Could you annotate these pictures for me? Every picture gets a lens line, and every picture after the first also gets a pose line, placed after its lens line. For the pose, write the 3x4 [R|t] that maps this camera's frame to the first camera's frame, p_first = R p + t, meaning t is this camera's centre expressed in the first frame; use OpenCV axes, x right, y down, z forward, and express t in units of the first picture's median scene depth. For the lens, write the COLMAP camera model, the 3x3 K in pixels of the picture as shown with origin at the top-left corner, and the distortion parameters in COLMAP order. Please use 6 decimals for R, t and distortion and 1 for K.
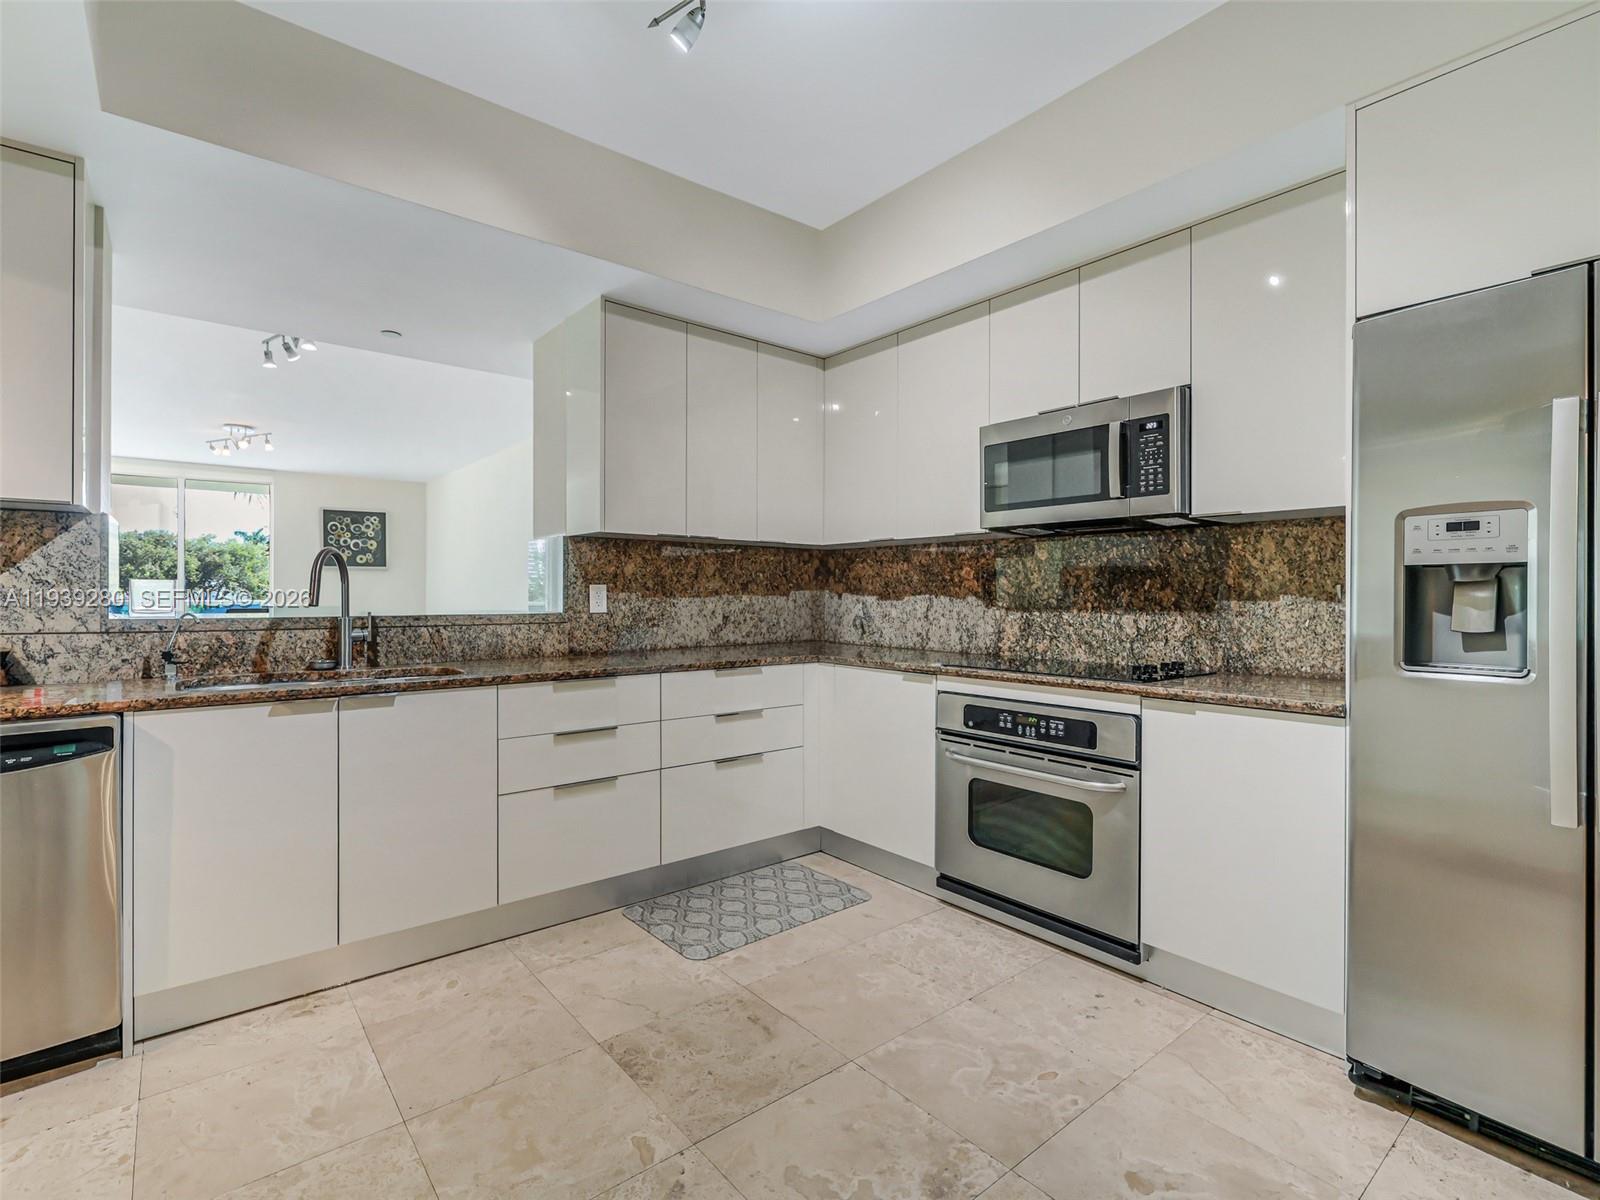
lens RADIAL K [[761.1, 0, 782.4], [0, 761.1, 595.7], [0, 0, 1]] dist [-0.000477, -0.000967]
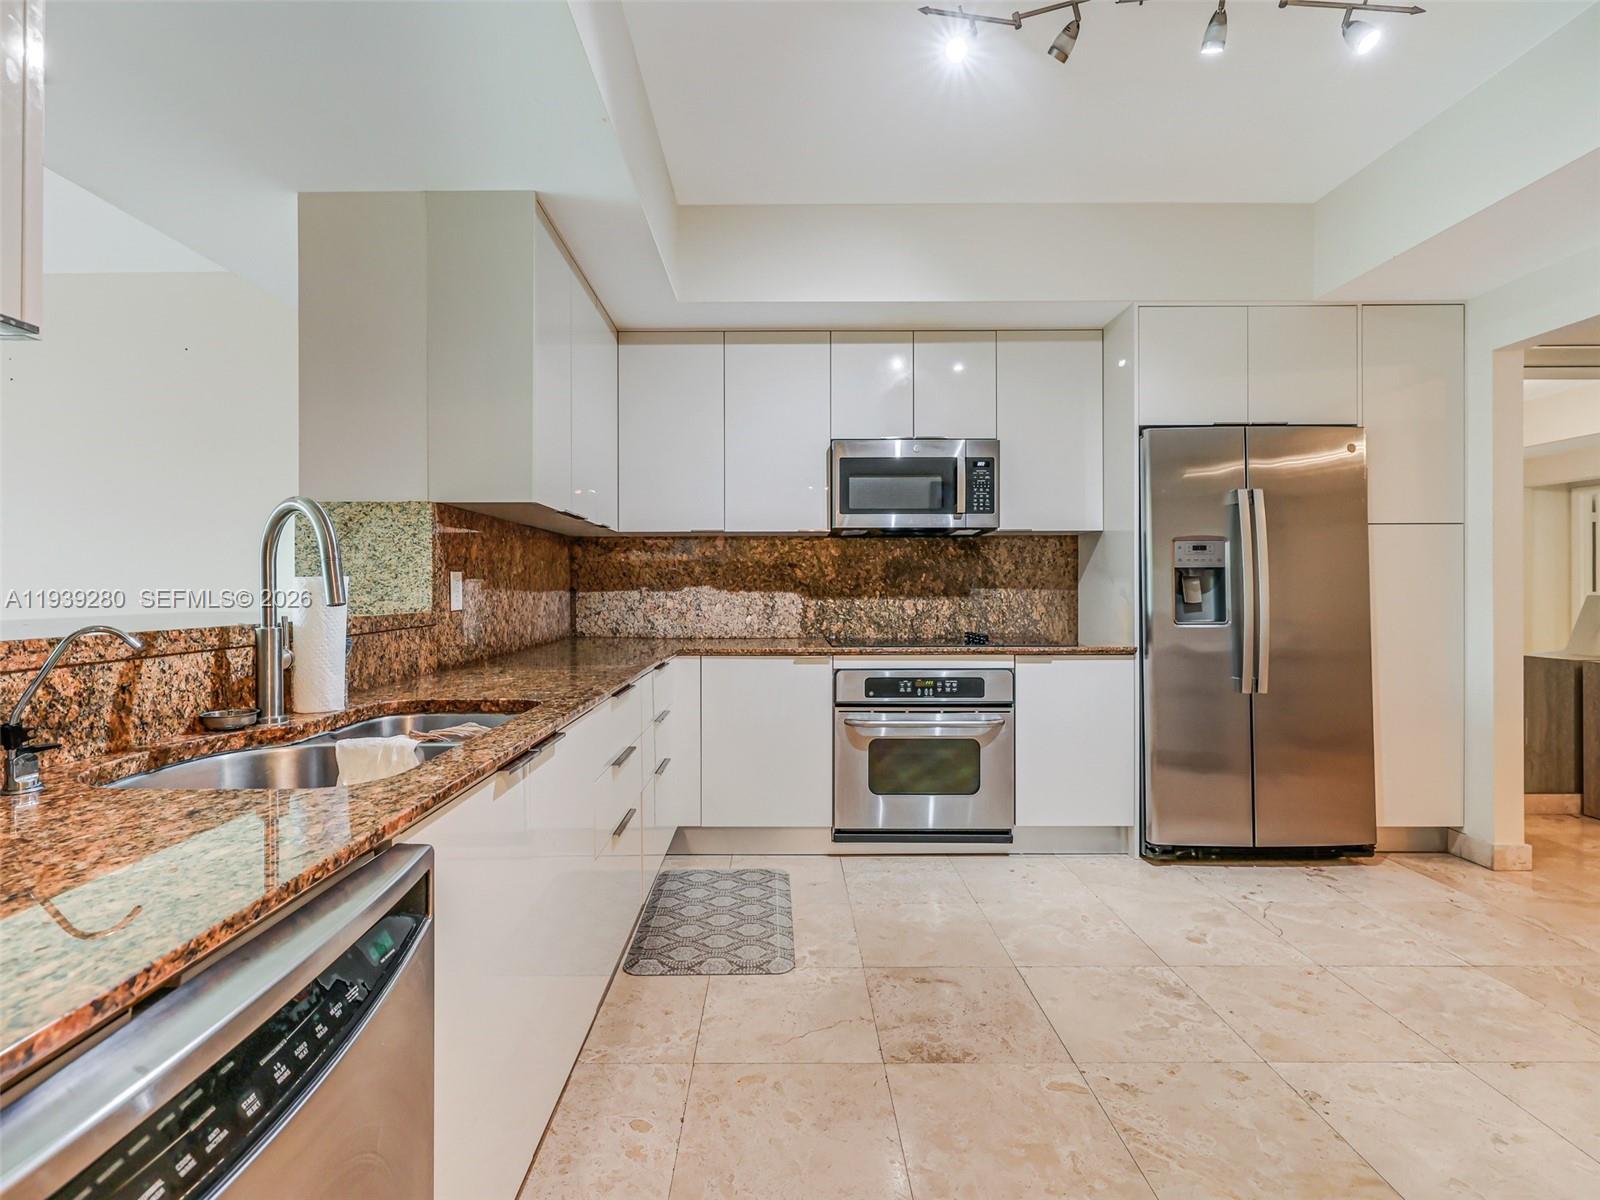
lens RADIAL K [[754.1, 0, 781.5], [0, 754.1, 590.3], [0, 0, 1]] dist [-0.001043, -0.000239]
pose [[0.626839, -0.006318, 0.779123, -0.730439], [0.004915, 0.999979, 0.004155, 0.002018], [-0.779133, 0.001225, 0.626857, 0.363351]]
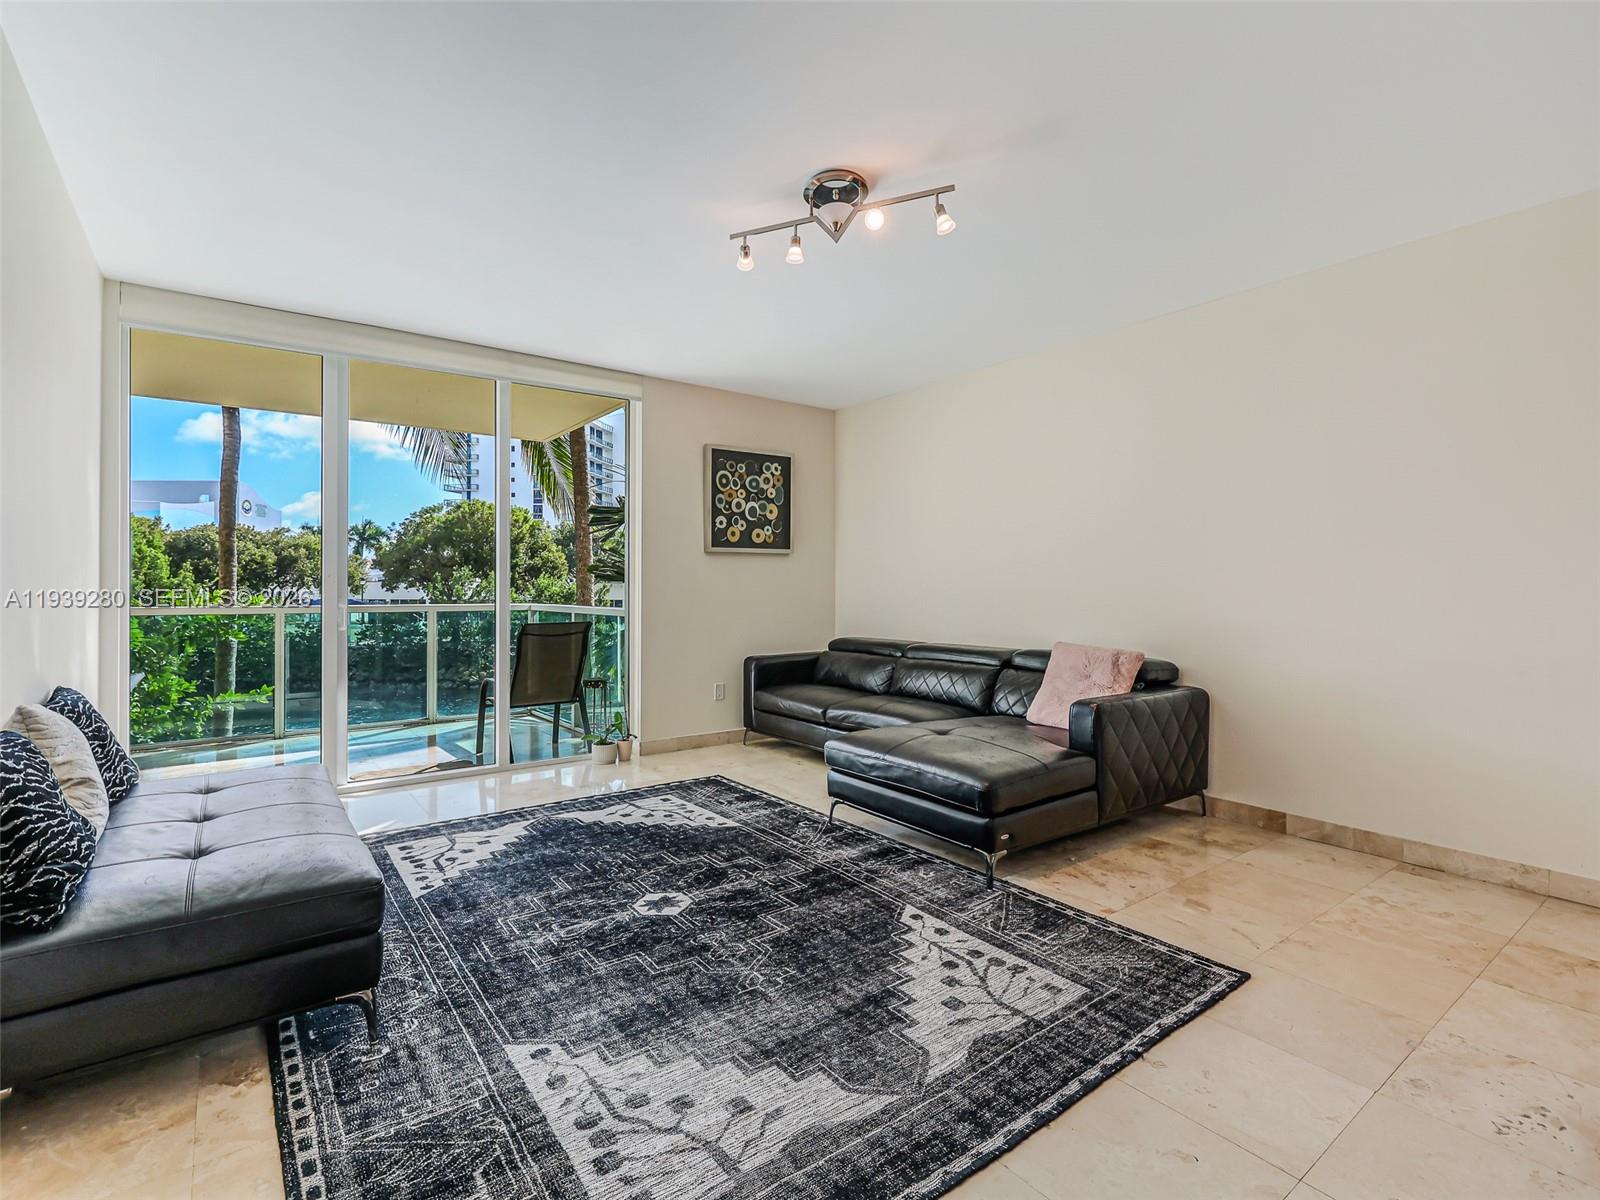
lens RADIAL K [[757.9, 0, 783.0], [0, 757.9, 595.0], [0, 0, 1]] dist [0.001600, -0.000138]
pose [[0.999000, -0.000484, -0.044712, -1.895426], [0.000794, 0.999976, 0.006913, -0.025861], [0.044707, -0.006942, 0.998976, 1.568409]]
